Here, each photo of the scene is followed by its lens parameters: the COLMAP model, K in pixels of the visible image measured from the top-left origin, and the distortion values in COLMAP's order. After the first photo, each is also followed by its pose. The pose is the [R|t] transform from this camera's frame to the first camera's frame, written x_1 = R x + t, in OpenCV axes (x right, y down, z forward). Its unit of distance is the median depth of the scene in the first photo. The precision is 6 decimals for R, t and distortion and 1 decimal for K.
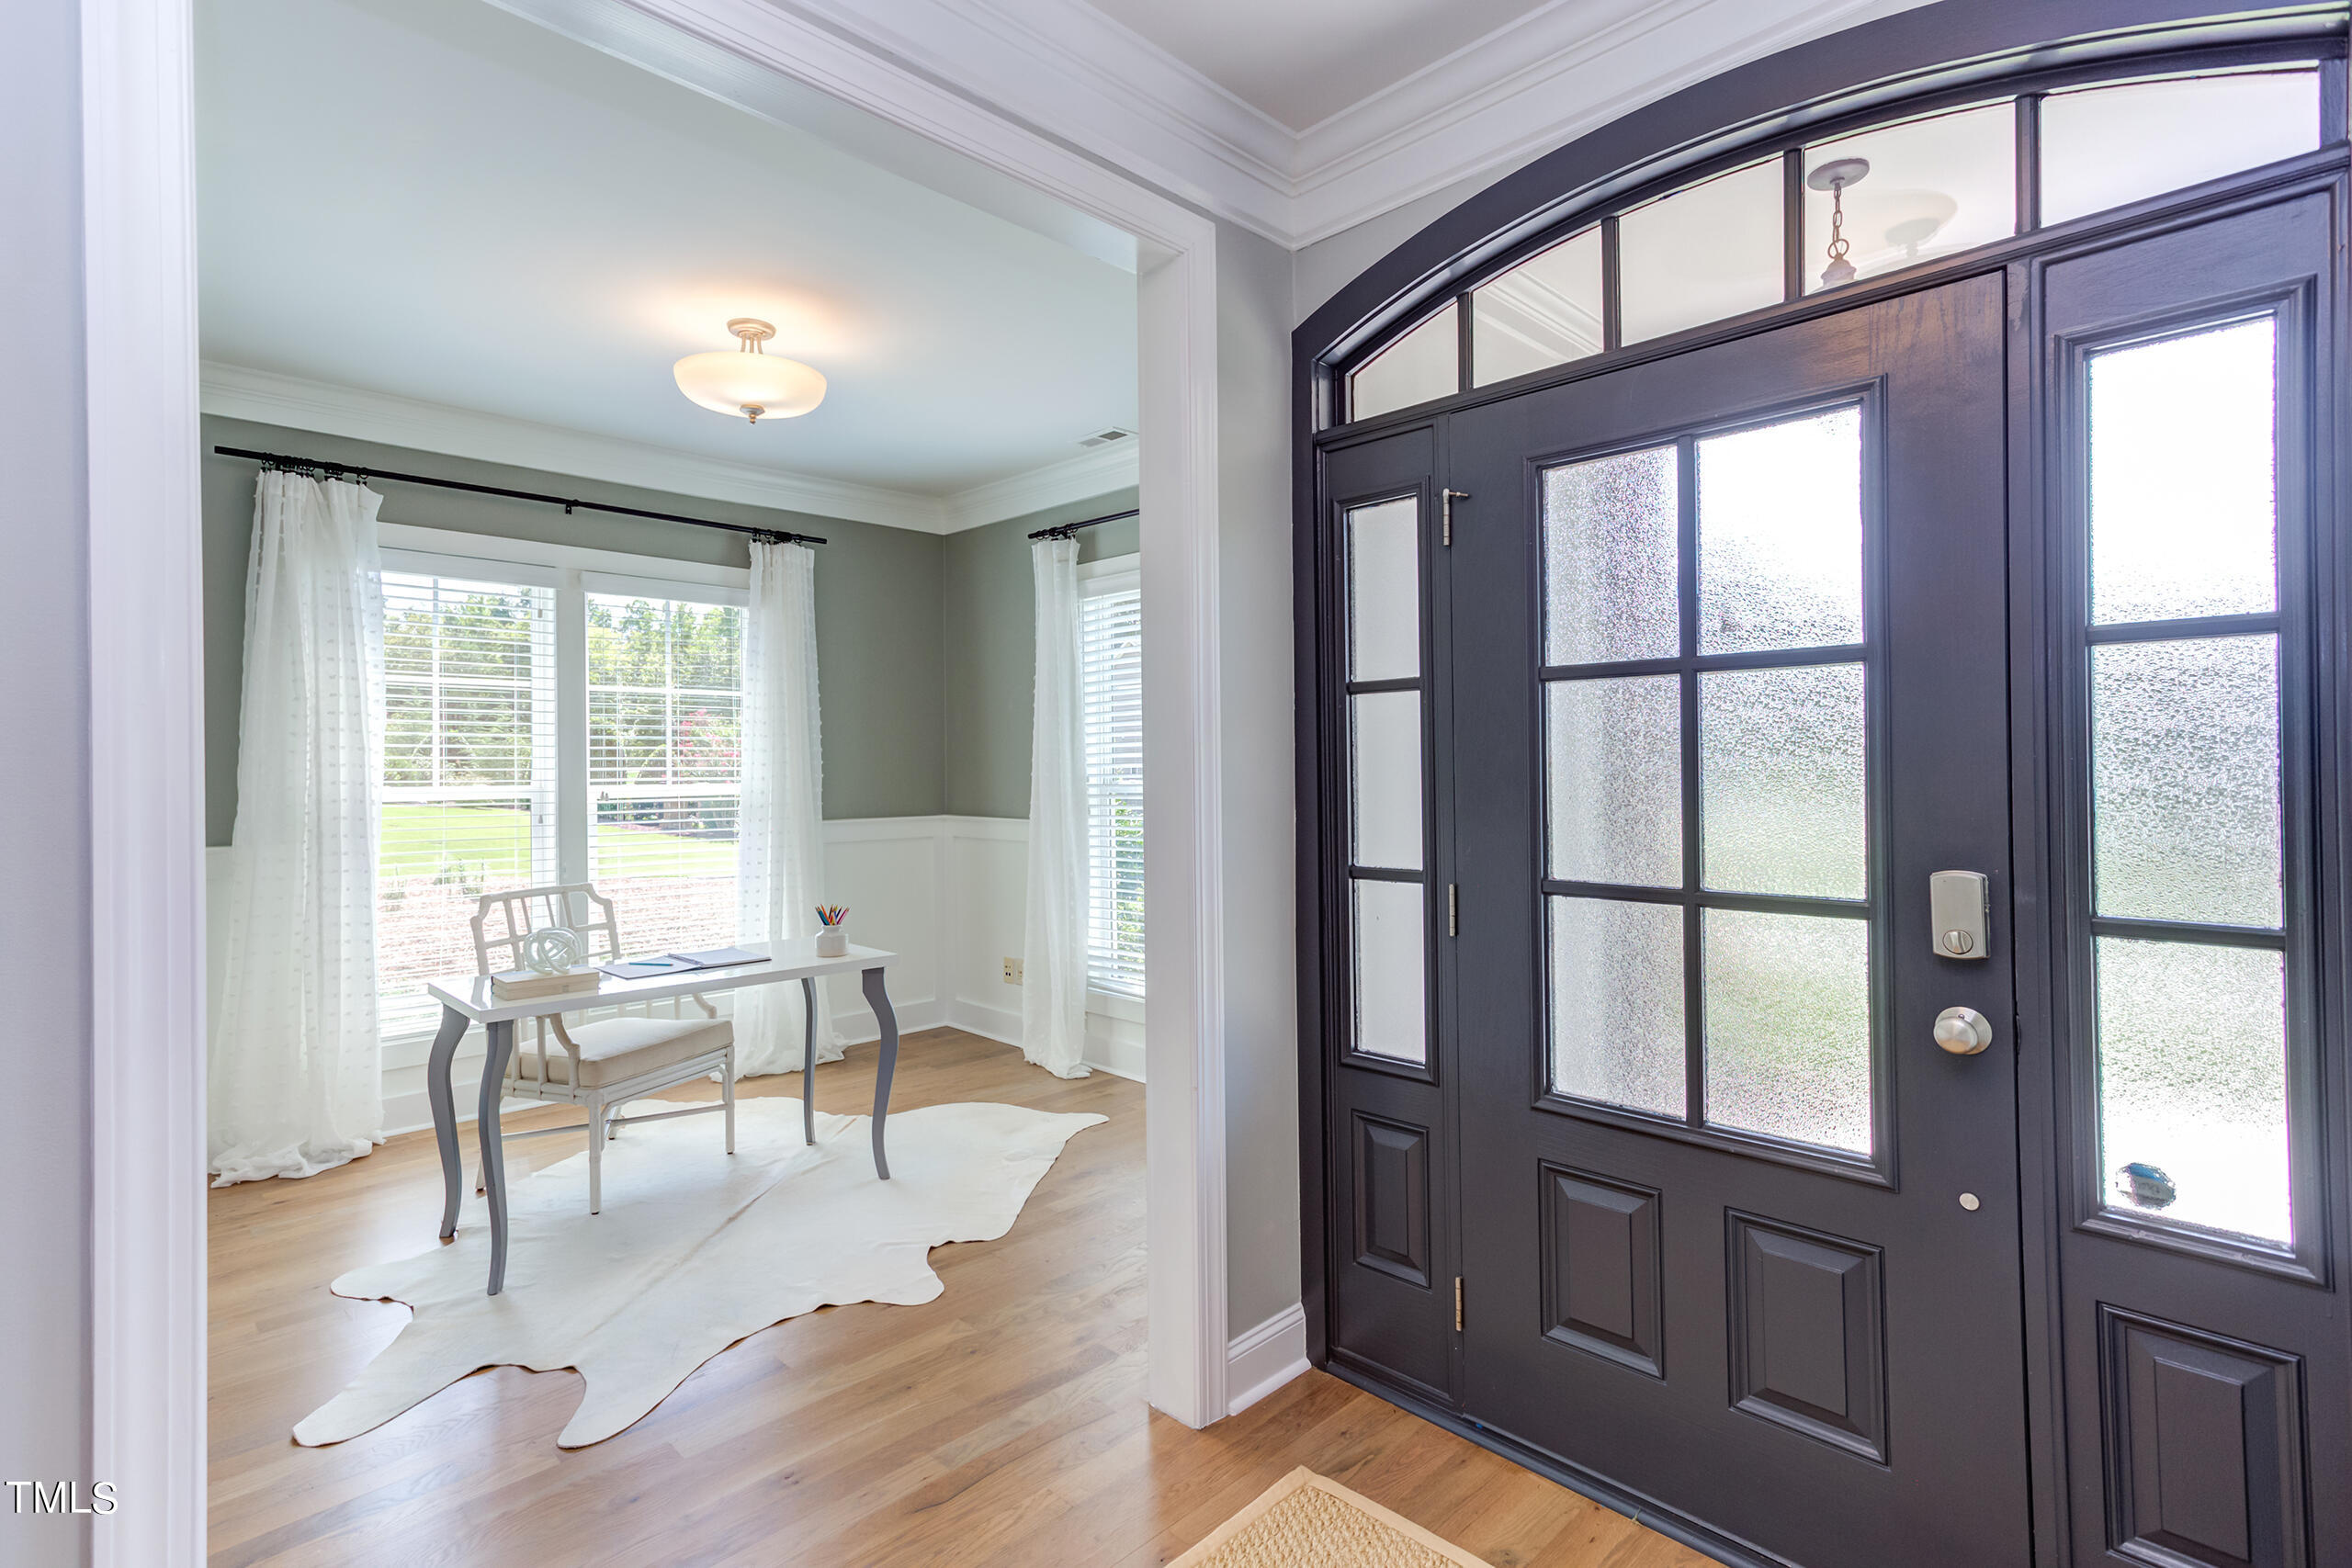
lens RADIAL K [[1134.8, 0, 1163.8], [0, 1134.8, 762.1], [0, 0, 1]] dist [0.011397, 0.009550]
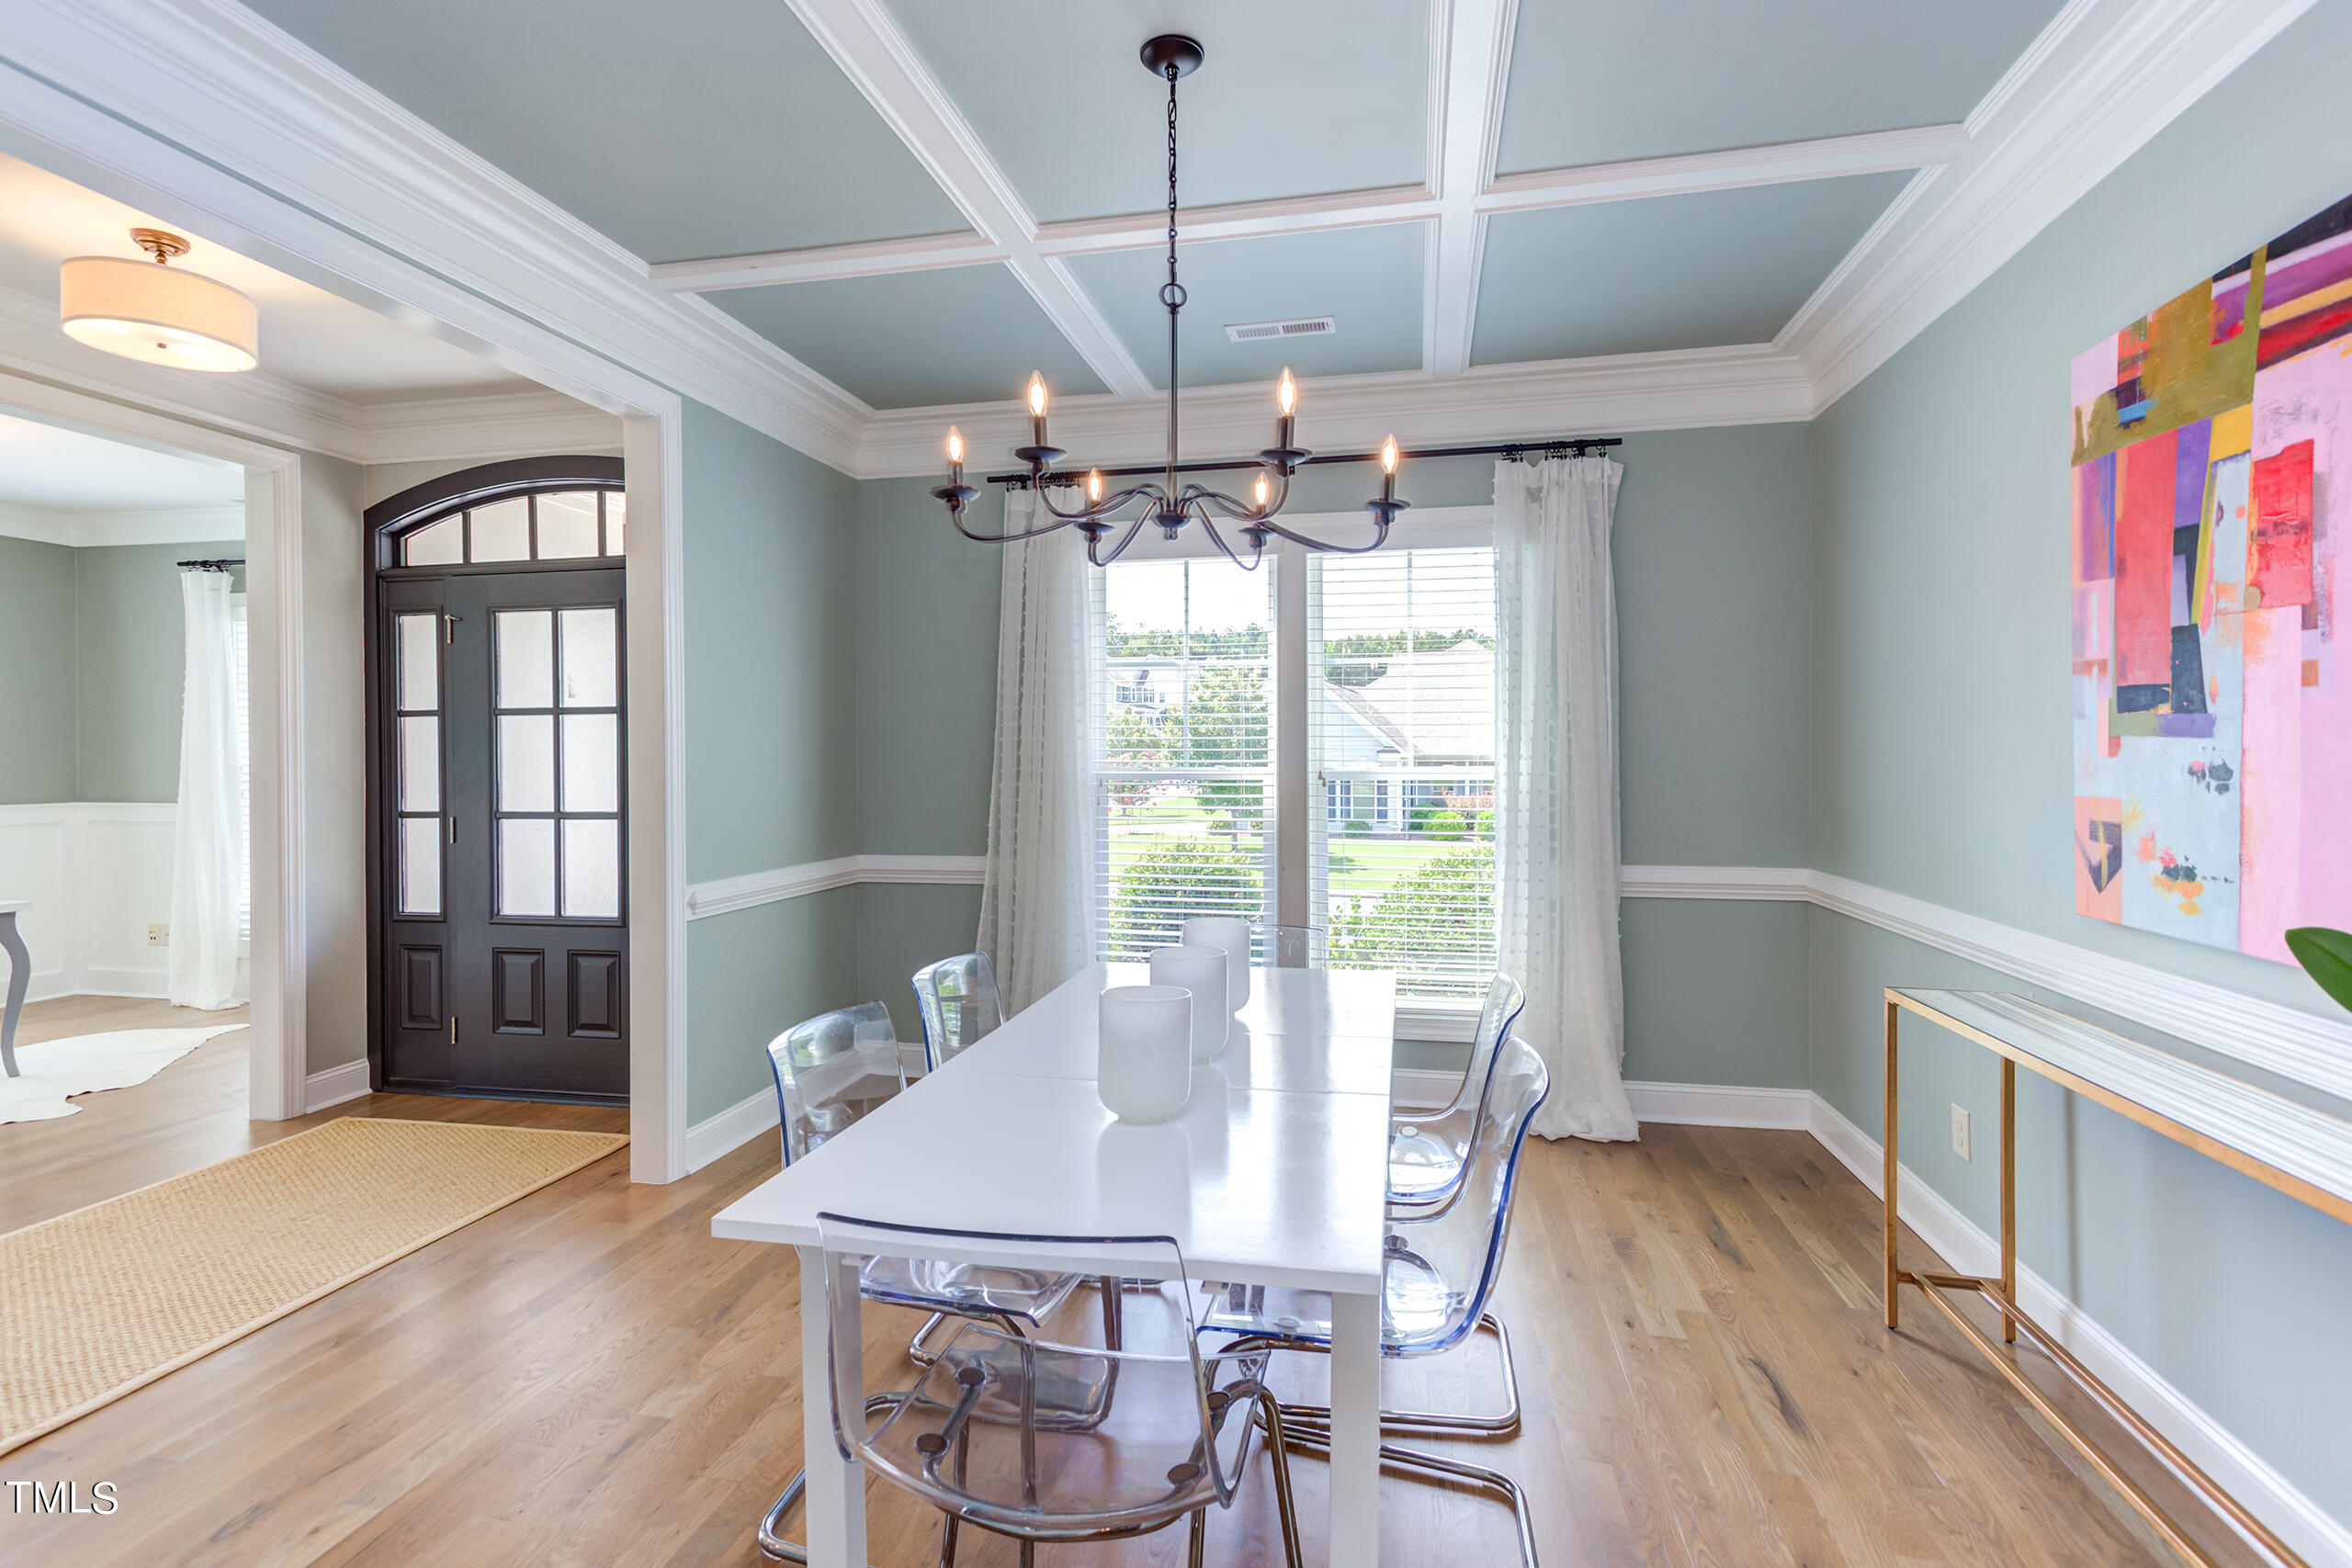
lens RADIAL K [[1134.8, 0, 1163.8], [0, 1134.8, 762.1], [0, 0, 1]] dist [0.011397, 0.009550]
pose [[0.839501, 0.004113, 0.543343, 0.215100], [-0.004948, 0.999988, 0.000074, 0.007193], [-0.543336, -0.002751, 0.839511, -1.316454]]
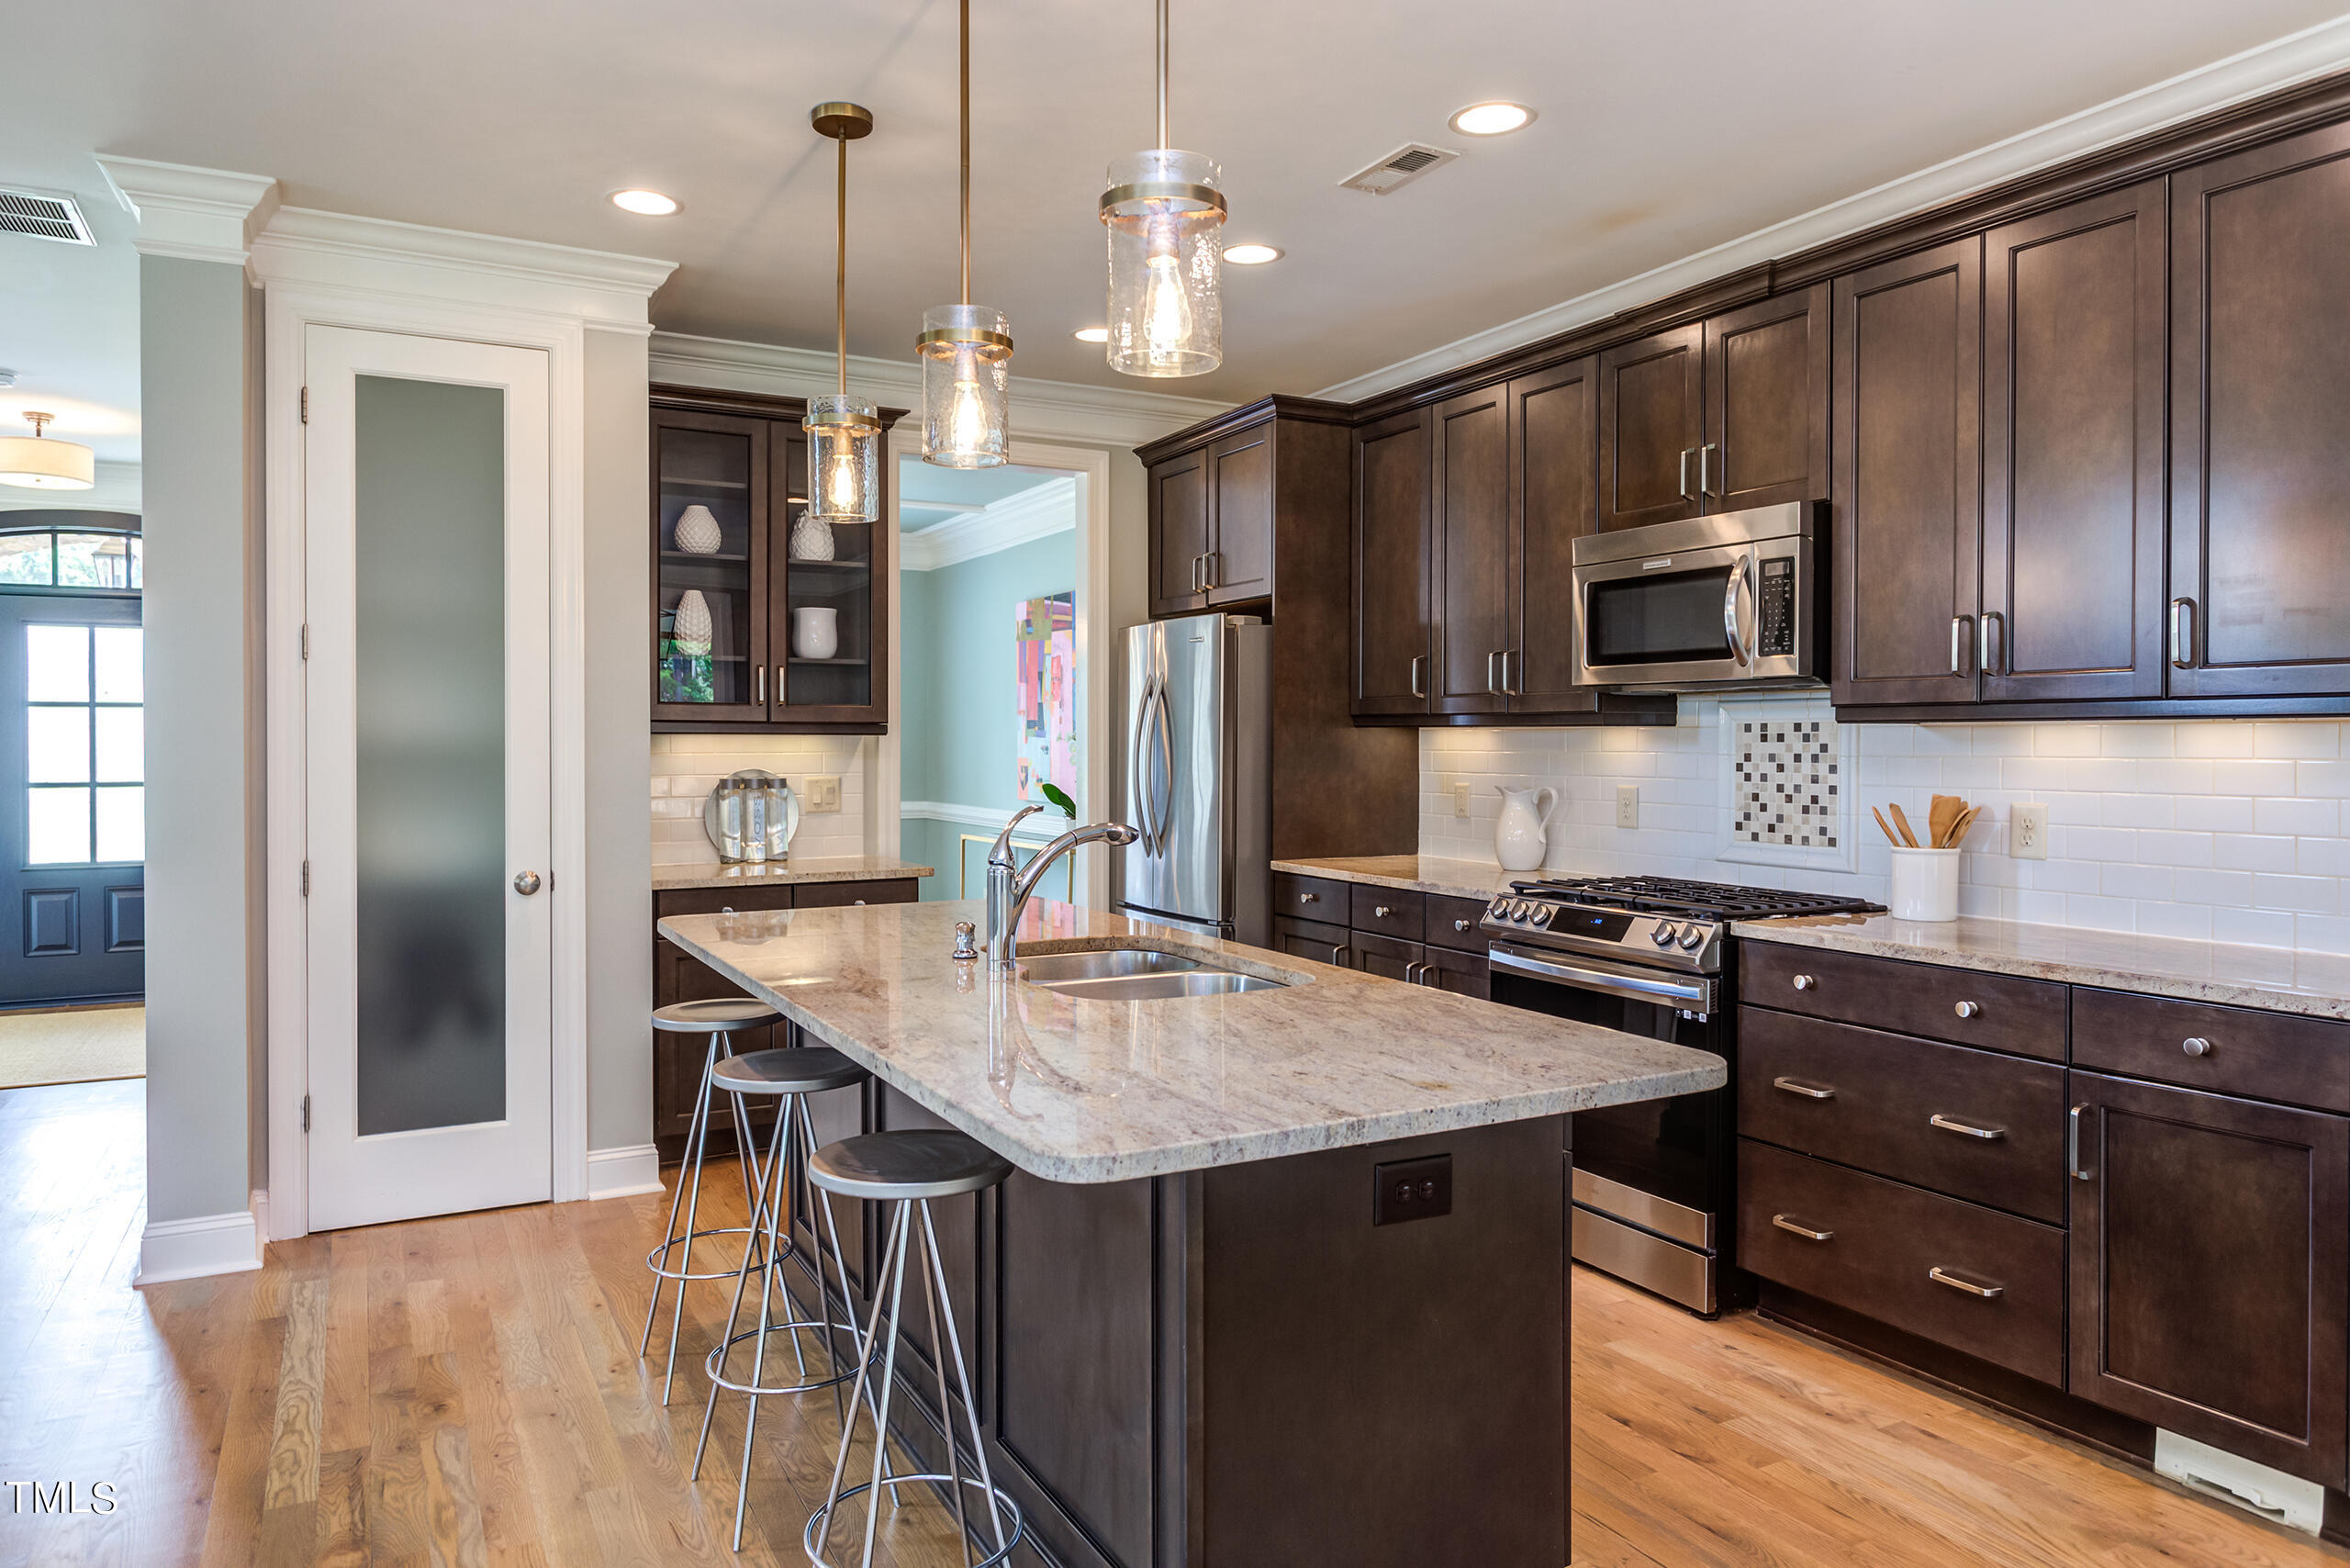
lens RADIAL K [[1503.1, 0, 1157.7], [0, 1503.1, 752.4], [0, 0, 1]] dist [0.013337, -0.018498]
pose [[0.293555, 0.004710, 0.955931, -2.090351], [-0.004638, 0.999983, -0.003503, 0.031930], [-0.955931, -0.003406, 0.293572, -2.360534]]
